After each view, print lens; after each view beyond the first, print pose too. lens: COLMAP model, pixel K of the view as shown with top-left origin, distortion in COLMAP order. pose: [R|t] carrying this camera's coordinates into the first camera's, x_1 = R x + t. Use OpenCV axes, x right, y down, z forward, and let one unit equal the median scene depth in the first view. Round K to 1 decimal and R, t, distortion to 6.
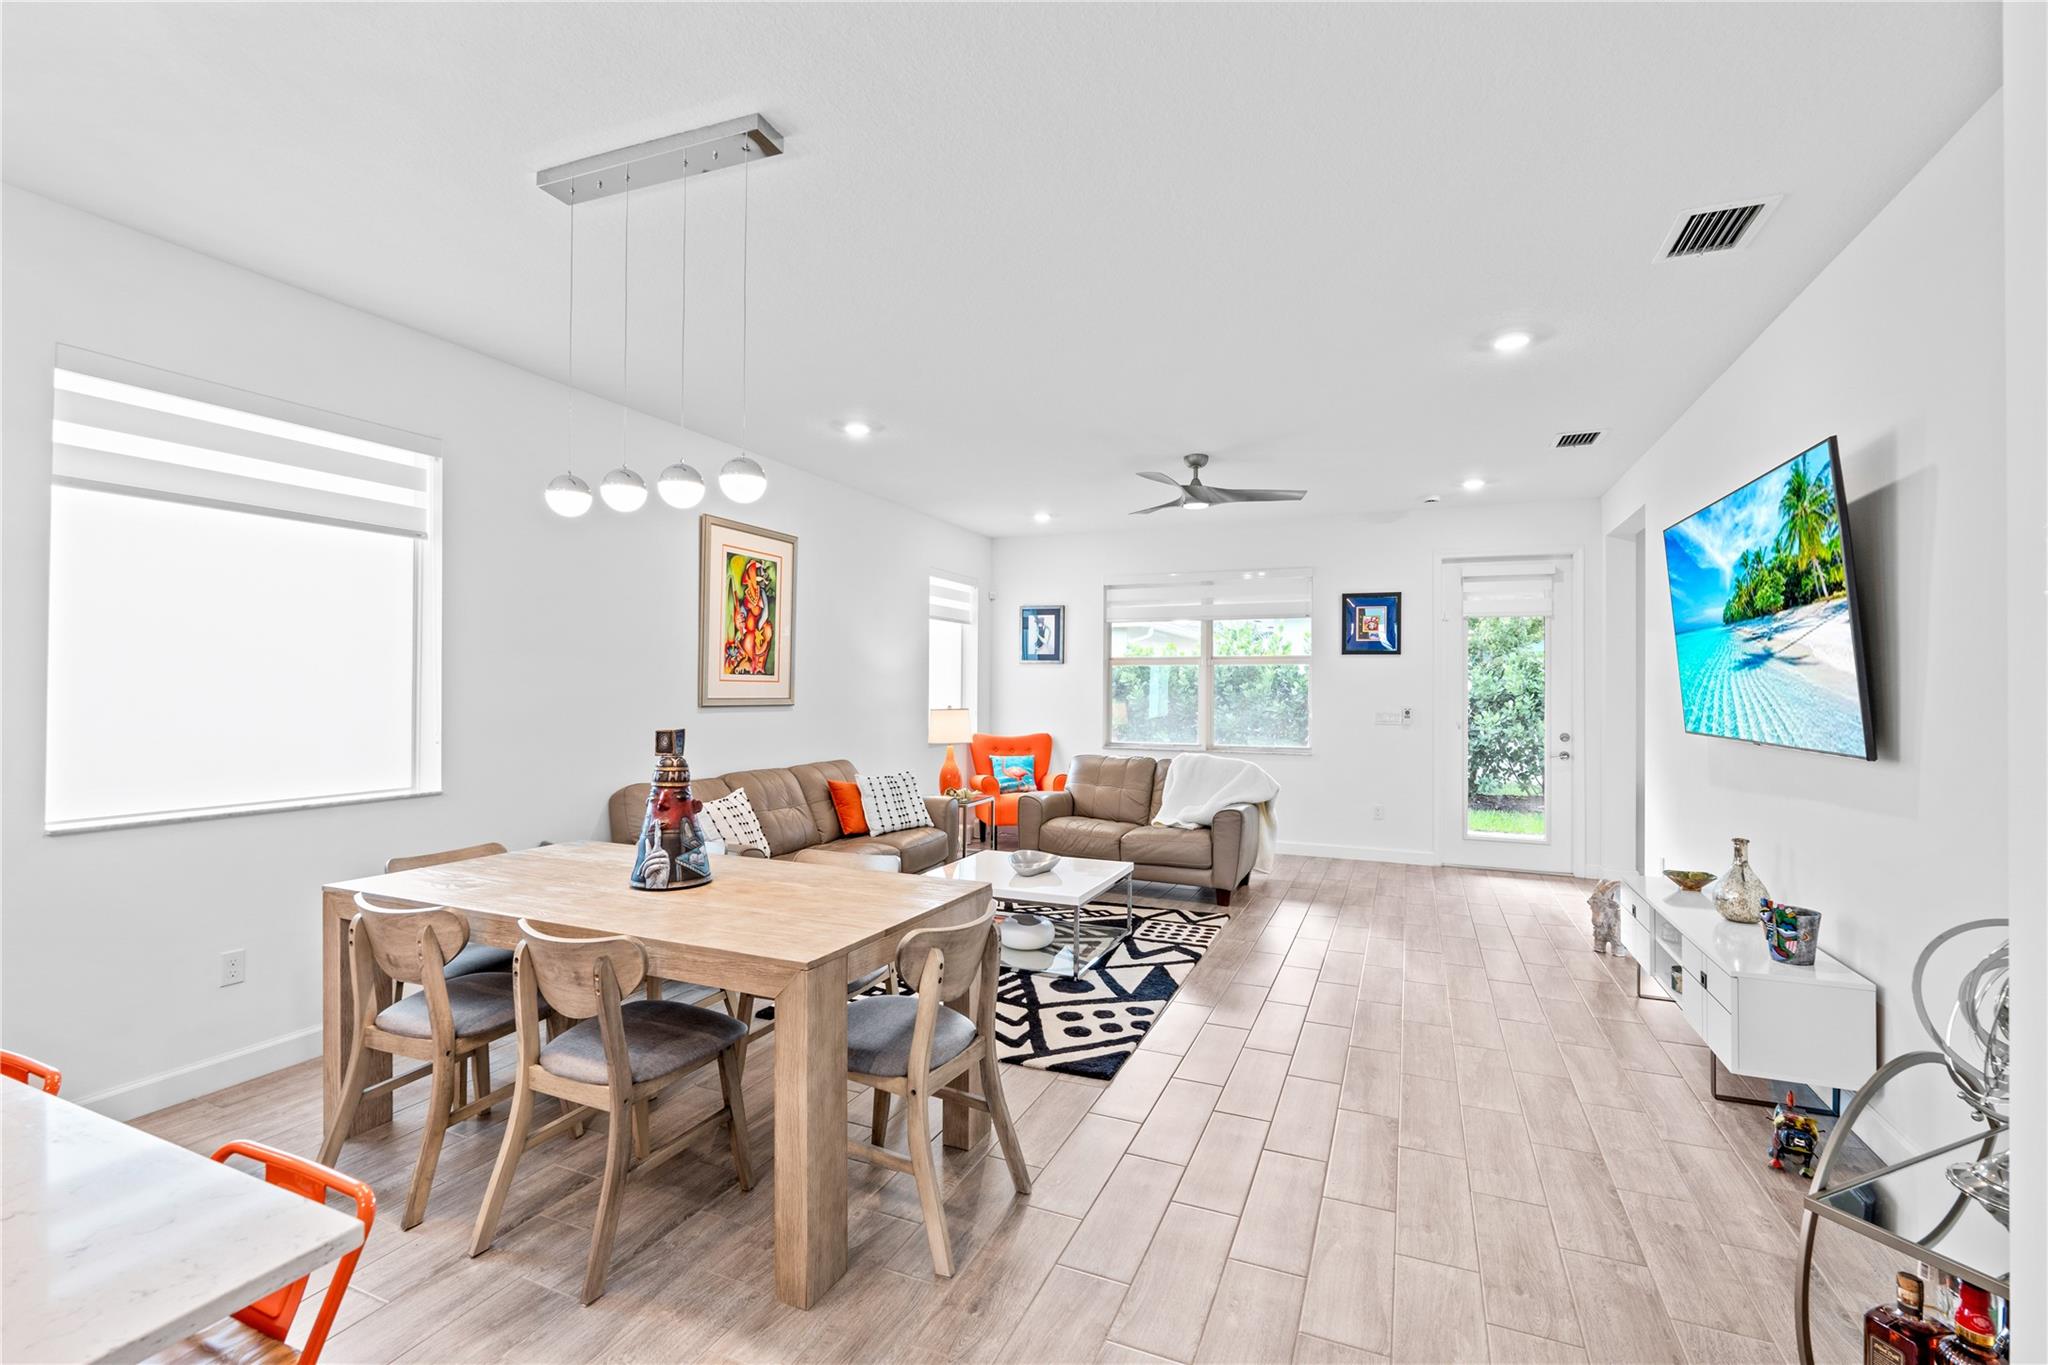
lens RADIAL K [[894.8, 0, 1025.5], [0, 894.8, 676.5], [0, 0, 1]] dist [-0.008842, 0.001512]
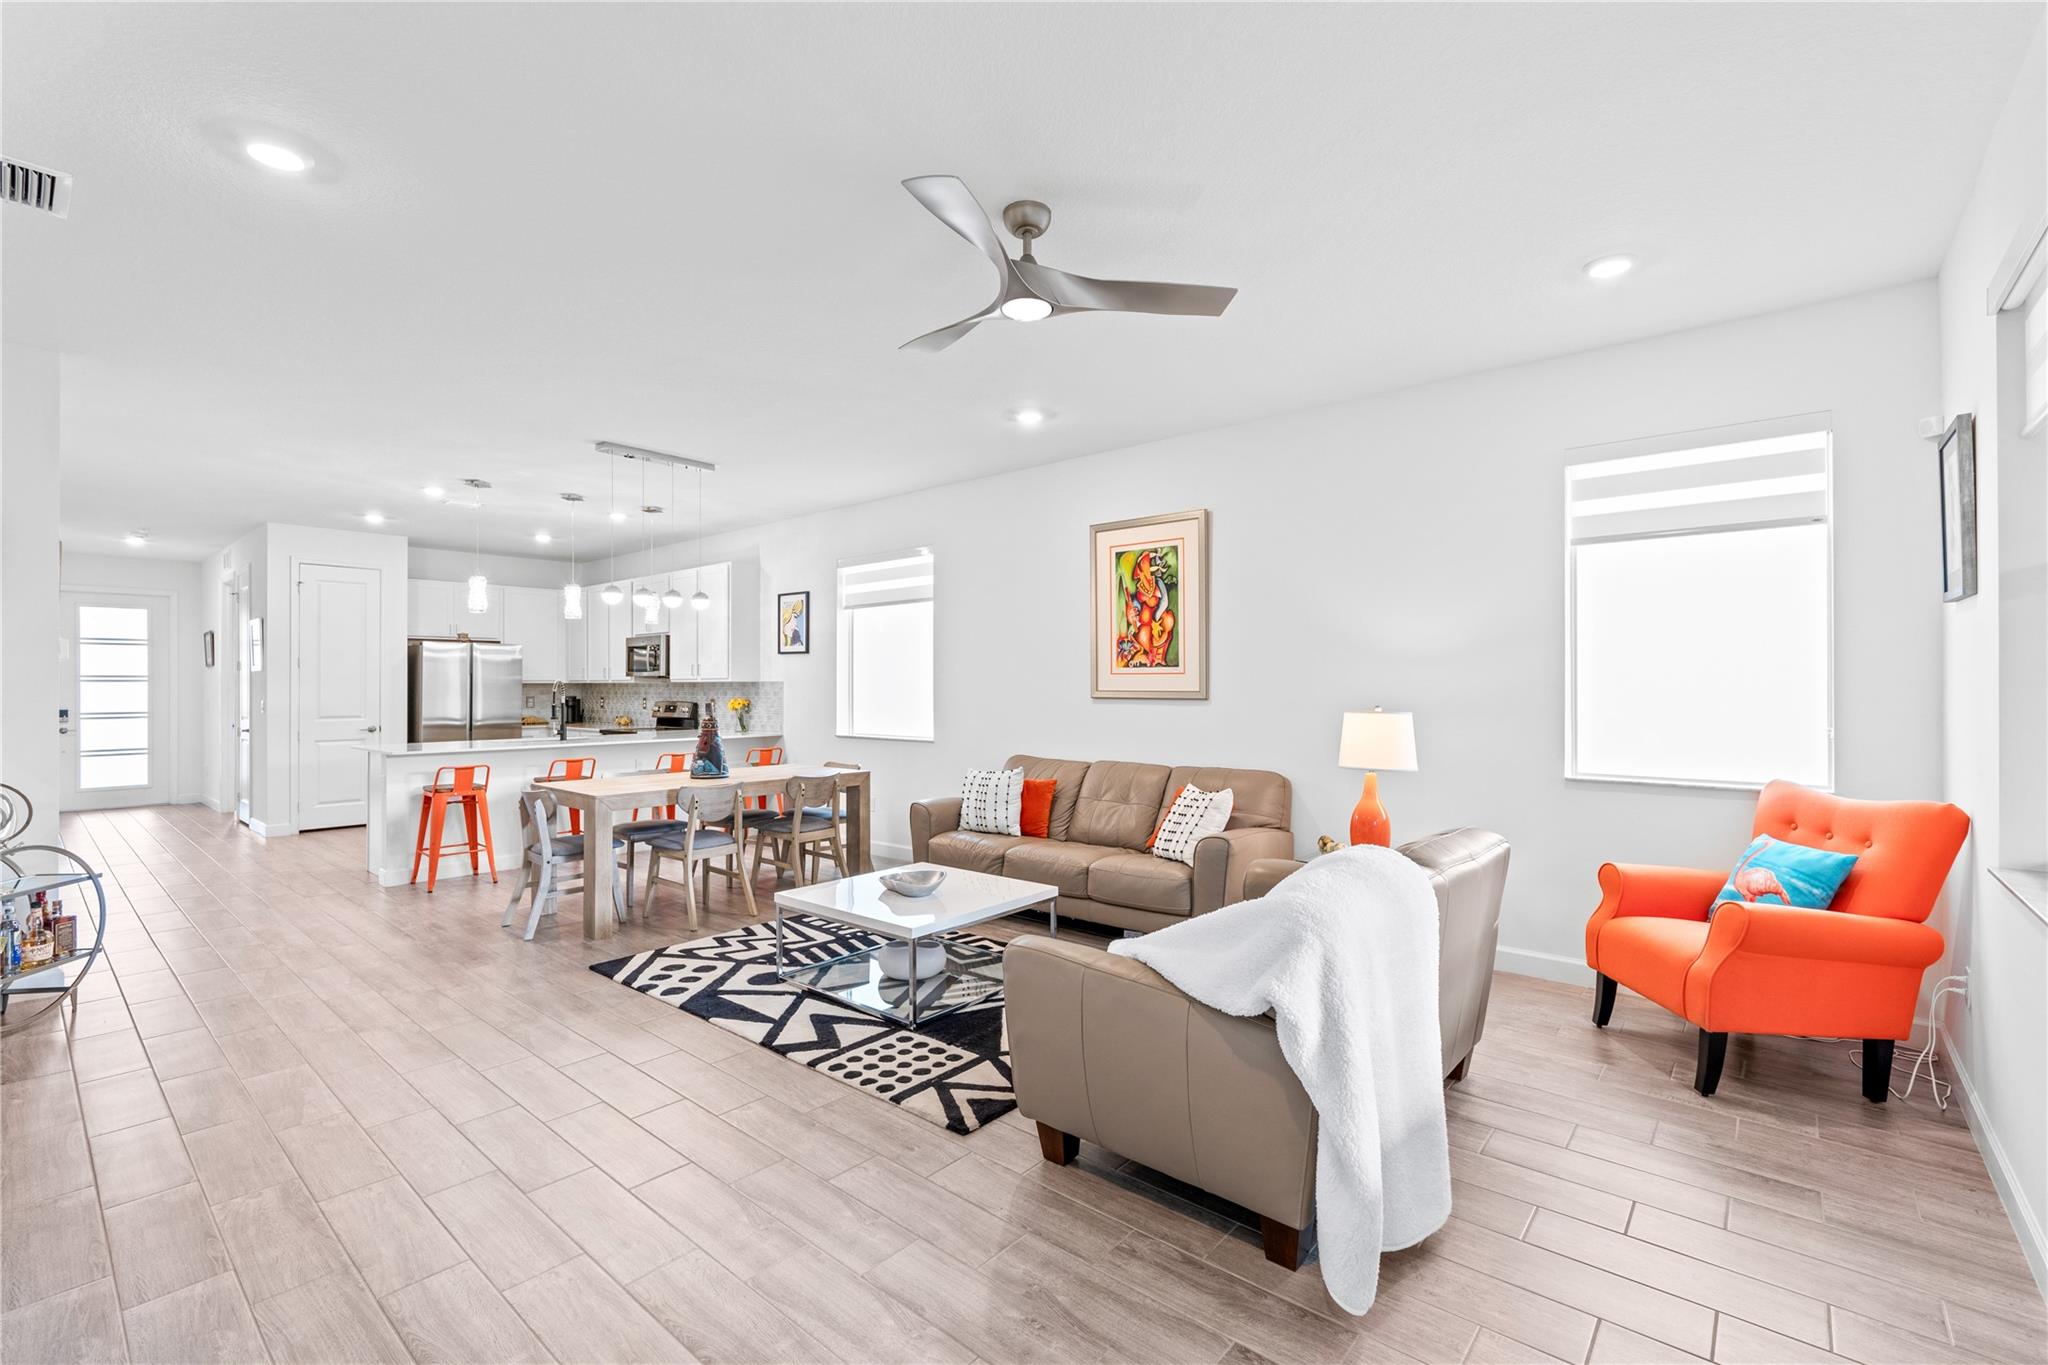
lens RADIAL K [[894.8, 0, 1028.6], [0, 894.8, 674.8], [0, 0, 1]] dist [-0.008842, 0.001512]
pose [[-0.296310, -0.011346, -0.955025, 0.670398], [0.017836, 0.999689, -0.017411, 0.021190], [0.954925, -0.022193, -0.296015, 1.145062]]
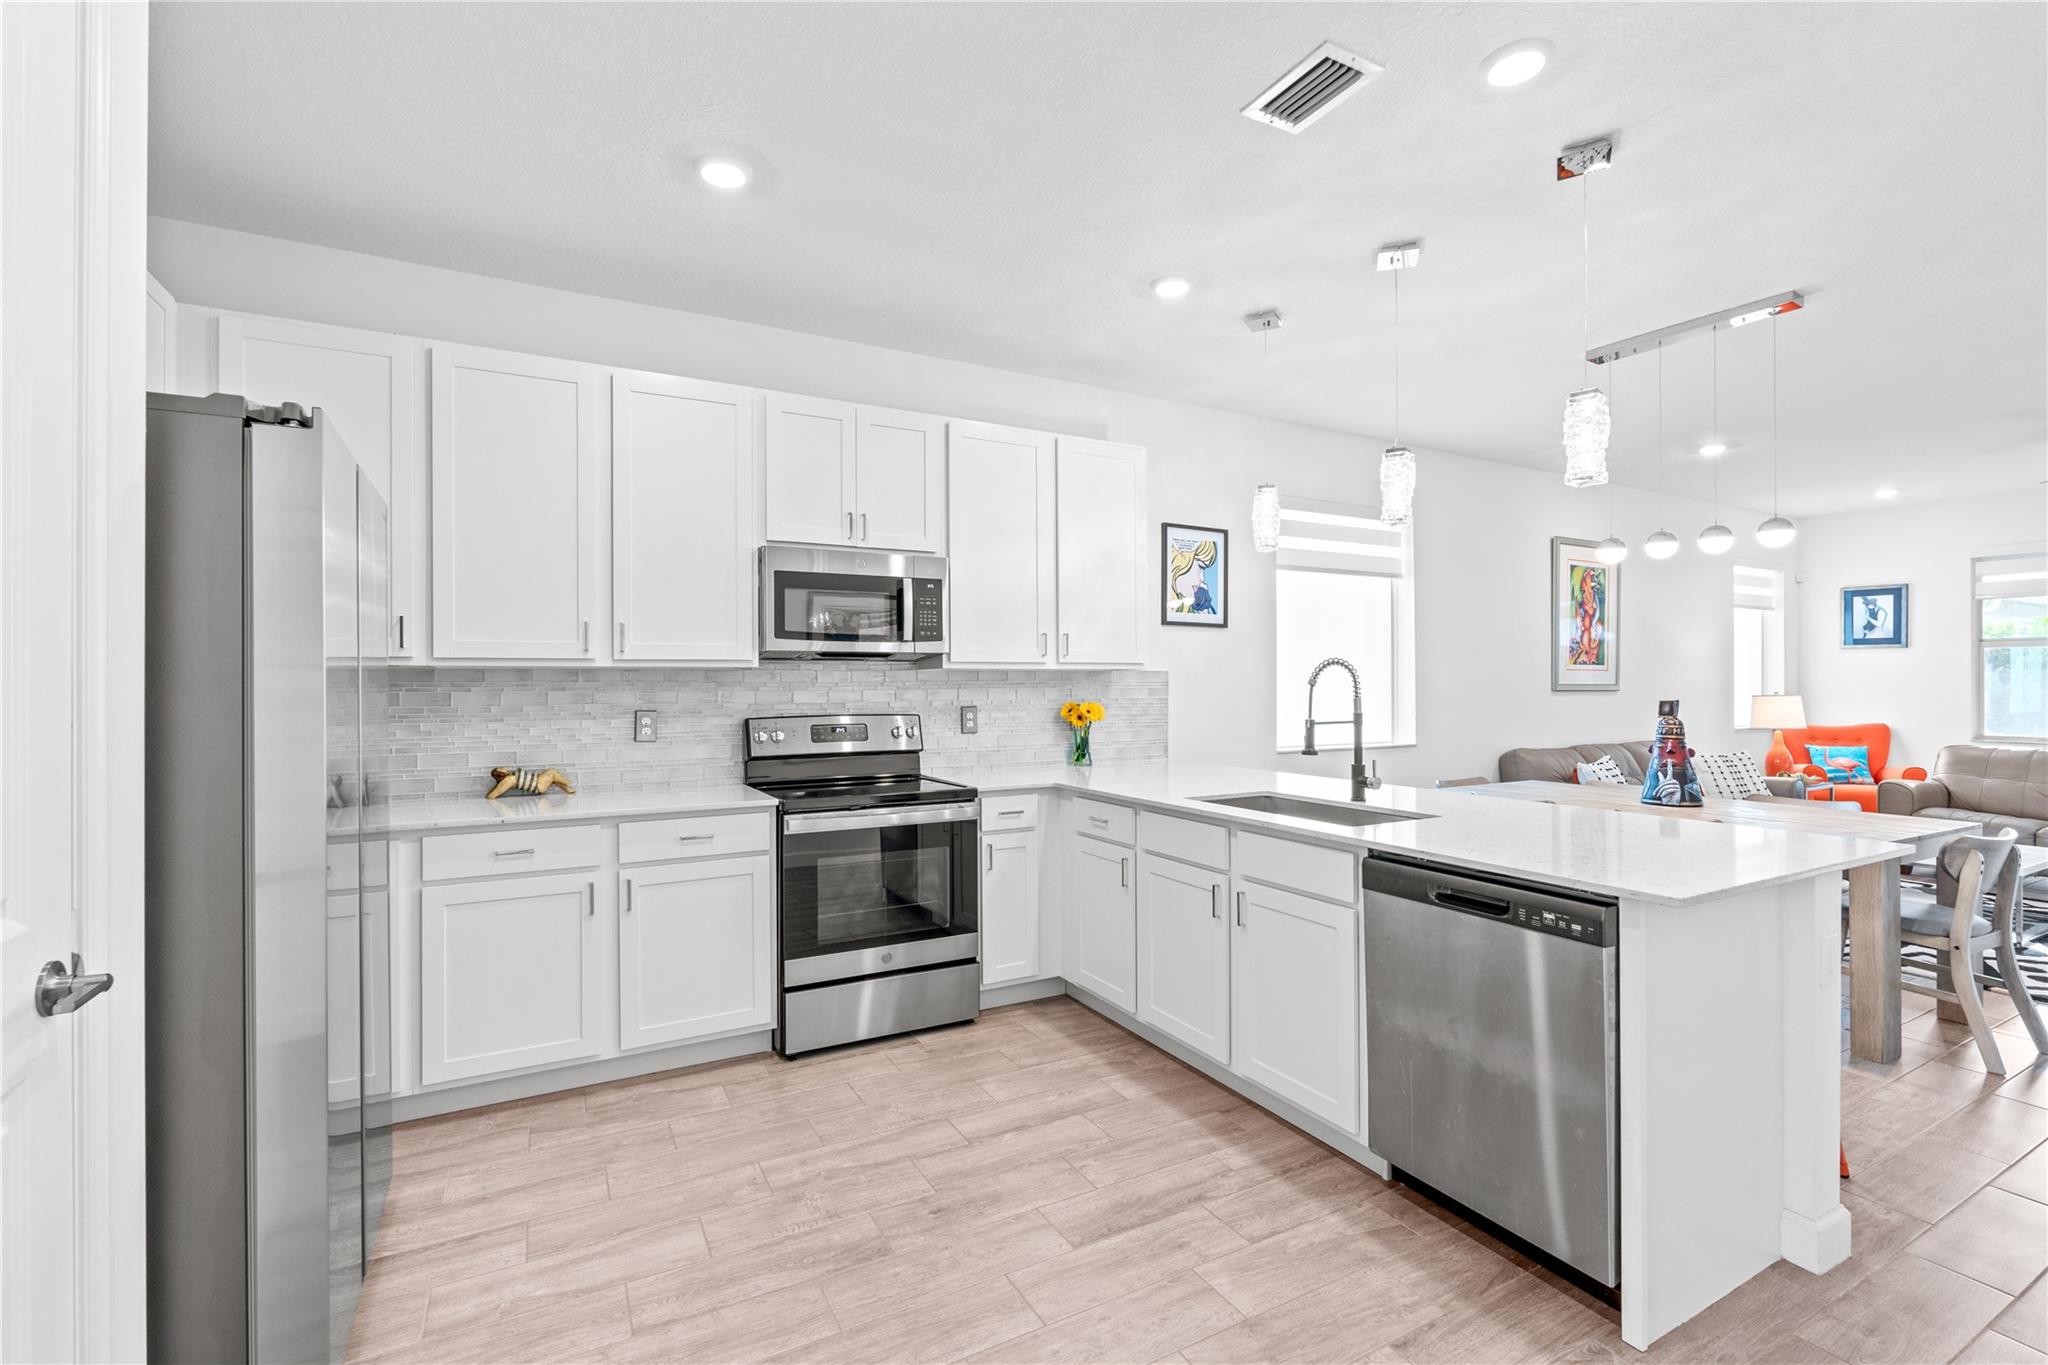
lens RADIAL K [[894.8, 0, 1019.9], [0, 894.8, 679.2], [0, 0, 1]] dist [-0.008842, 0.001512]
pose [[0.786427, -0.008143, -0.617629, -0.163684], [0.014183, 0.999888, 0.004876, 0.001078], [0.617520, -0.012594, 0.786454, -0.408025]]
